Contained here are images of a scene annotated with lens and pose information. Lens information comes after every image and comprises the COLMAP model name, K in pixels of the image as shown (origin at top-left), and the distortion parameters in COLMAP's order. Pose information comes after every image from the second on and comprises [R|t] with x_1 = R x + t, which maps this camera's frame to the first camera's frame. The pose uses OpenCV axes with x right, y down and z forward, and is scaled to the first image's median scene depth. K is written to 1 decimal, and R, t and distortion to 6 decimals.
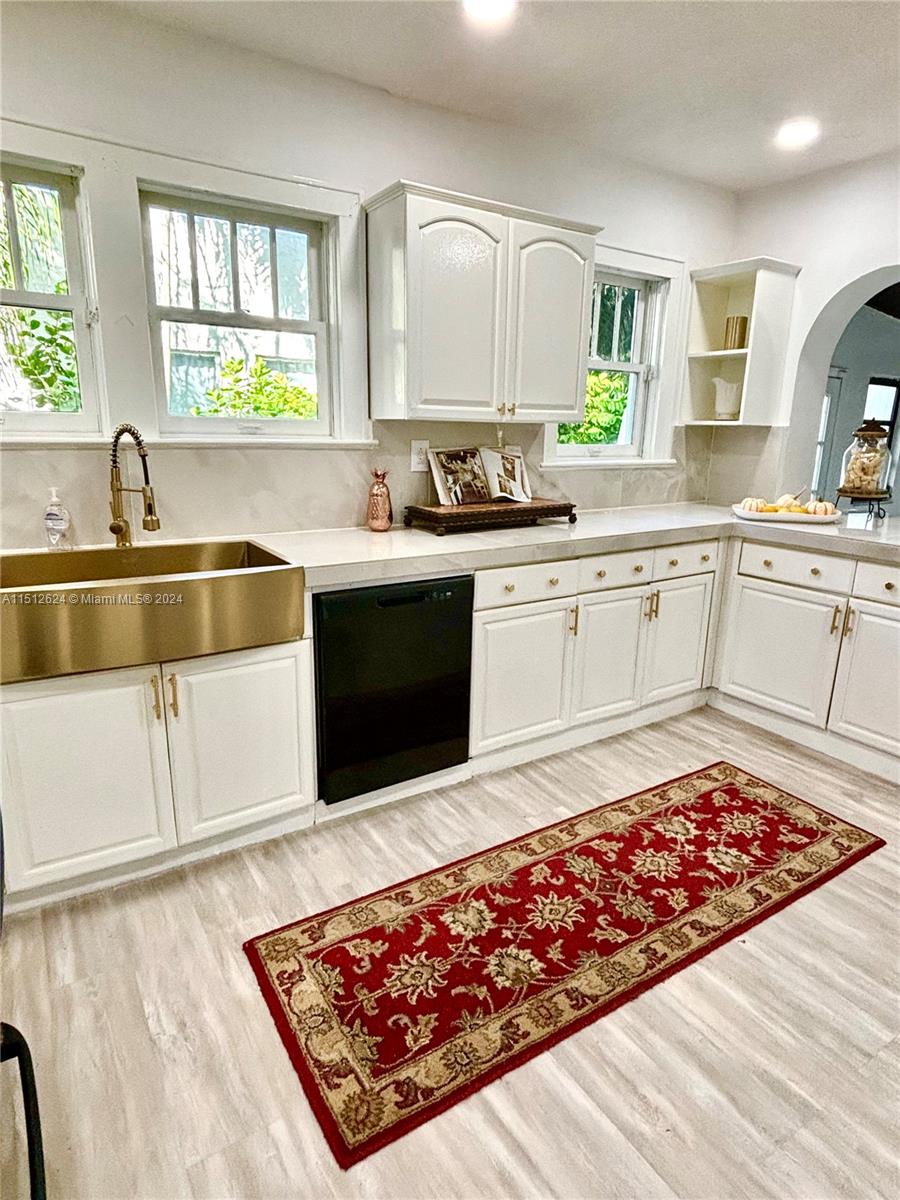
lens RADIAL K [[688.6, 0, 442.7], [0, 688.6, 603.2], [0, 0, 1]] dist [-0.005345, -0.001275]
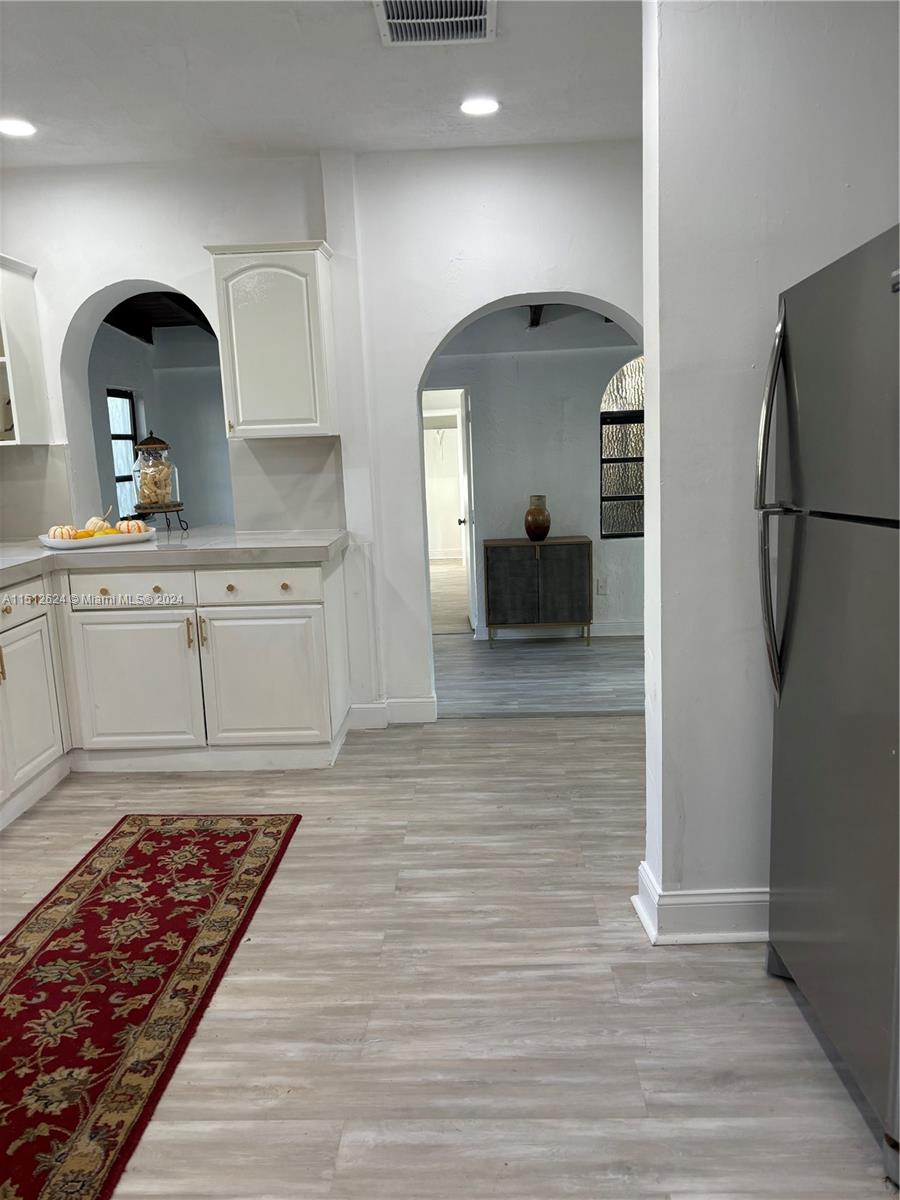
lens RADIAL K [[912.8, 0, 443.8], [0, 912.8, 611.4], [0, 0, 1]] dist [0.025367, -0.008944]
pose [[0.582152, -0.192008, 0.790083, -0.282776], [0.252498, 0.966366, 0.048802, 0.026074], [-0.772880, 0.171084, 0.611054, -0.097177]]
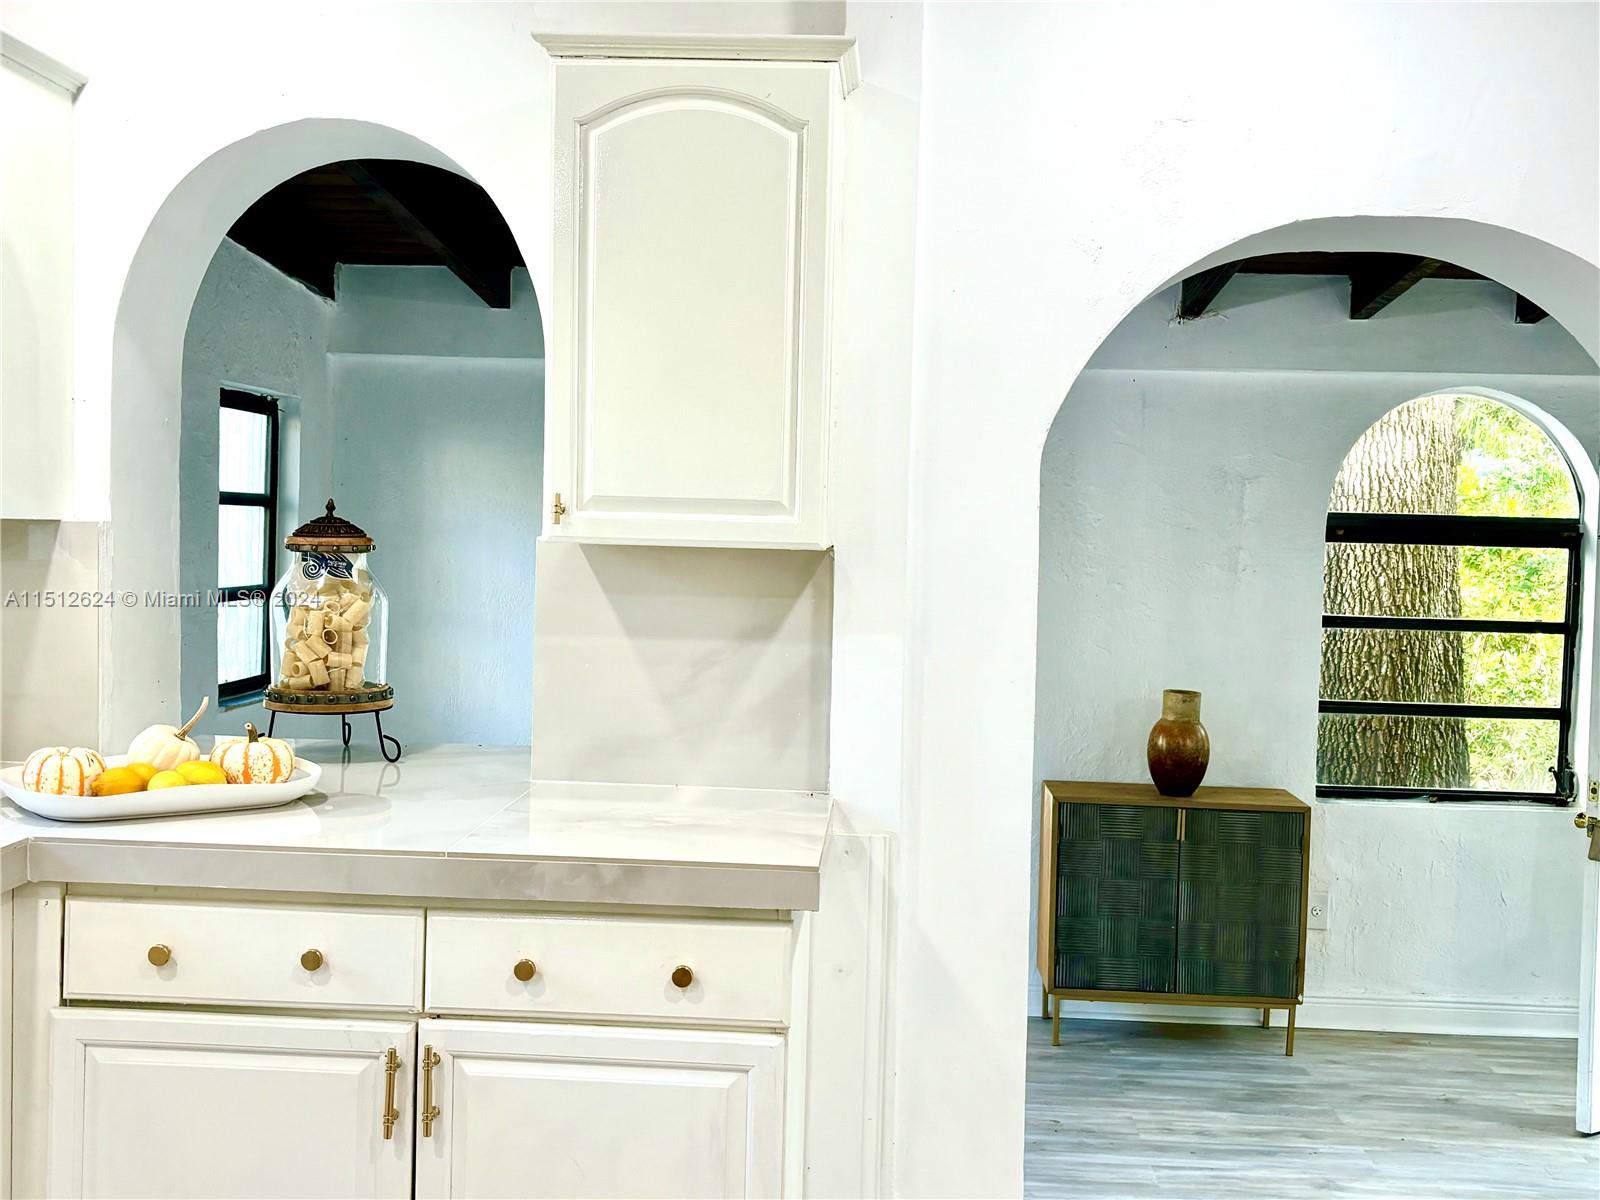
lens RADIAL K [[1764.3, 0, 804.6], [0, 1764.3, 606.4], [0, 0, 1]] dist [0.040285, 0.000000]
pose [[0.598097, -0.042600, 0.800290, 0.009150], [0.187986, 0.978183, -0.088422, -0.109694], [-0.779064, 0.203328, 0.593057, 0.326049]]
